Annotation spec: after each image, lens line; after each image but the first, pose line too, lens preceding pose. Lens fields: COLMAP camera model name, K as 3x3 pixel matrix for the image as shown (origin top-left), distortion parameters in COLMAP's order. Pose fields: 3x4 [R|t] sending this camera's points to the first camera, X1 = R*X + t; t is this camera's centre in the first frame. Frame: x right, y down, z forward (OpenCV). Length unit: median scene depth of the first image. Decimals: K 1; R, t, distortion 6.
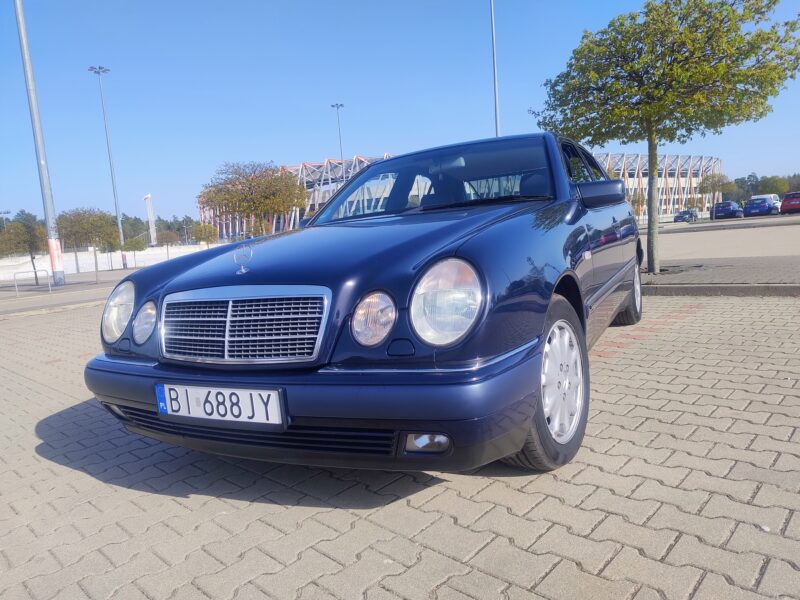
lens RADIAL K [[534.7, 0, 402.0], [0, 534.7, 295.3], [0, 0, 1]] dist [0.053768, -0.058683]
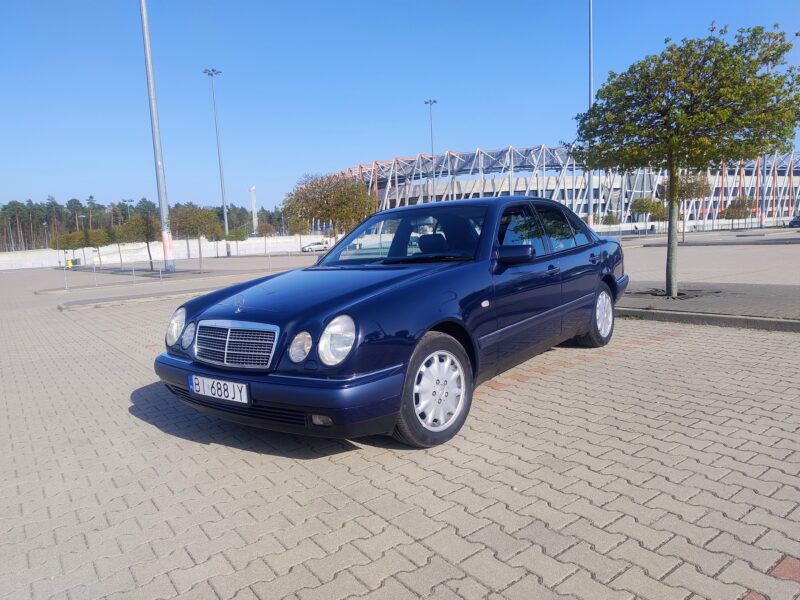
lens RADIAL K [[534.7, 0, 402.0], [0, 534.7, 295.3], [0, 0, 1]] dist [0.053768, -0.058683]
pose [[0.985926, 0.048014, -0.160140, 0.412092], [-0.046330, 0.998825, 0.014237, -0.123601], [0.160635, -0.006618, 0.986992, -0.499328]]
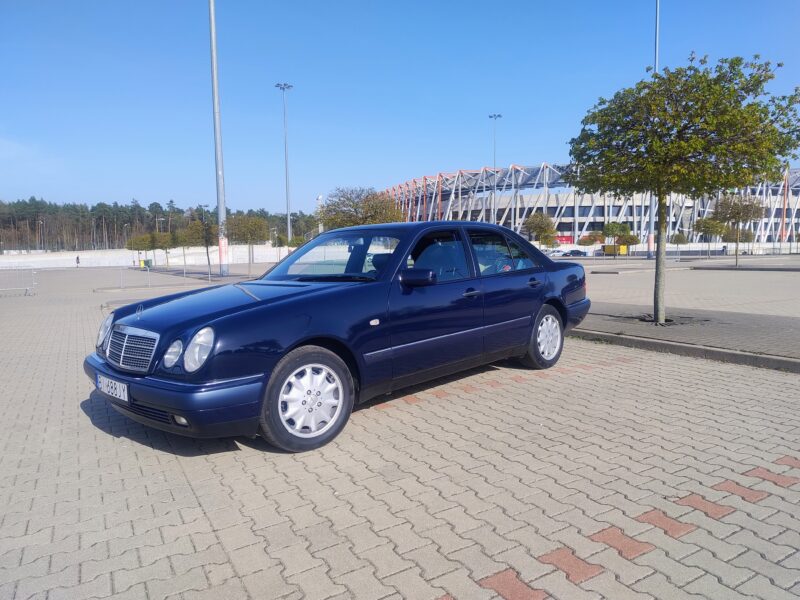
lens RADIAL K [[535.1, 0, 413.7], [0, 535.1, 287.0], [0, 0, 1]] dist [0.057689, -0.060207]
pose [[0.964302, 0.082287, -0.251695, 0.964924], [-0.089025, 0.995909, -0.015481, -0.186413], [0.249392, 0.037335, 0.967683, -0.524874]]
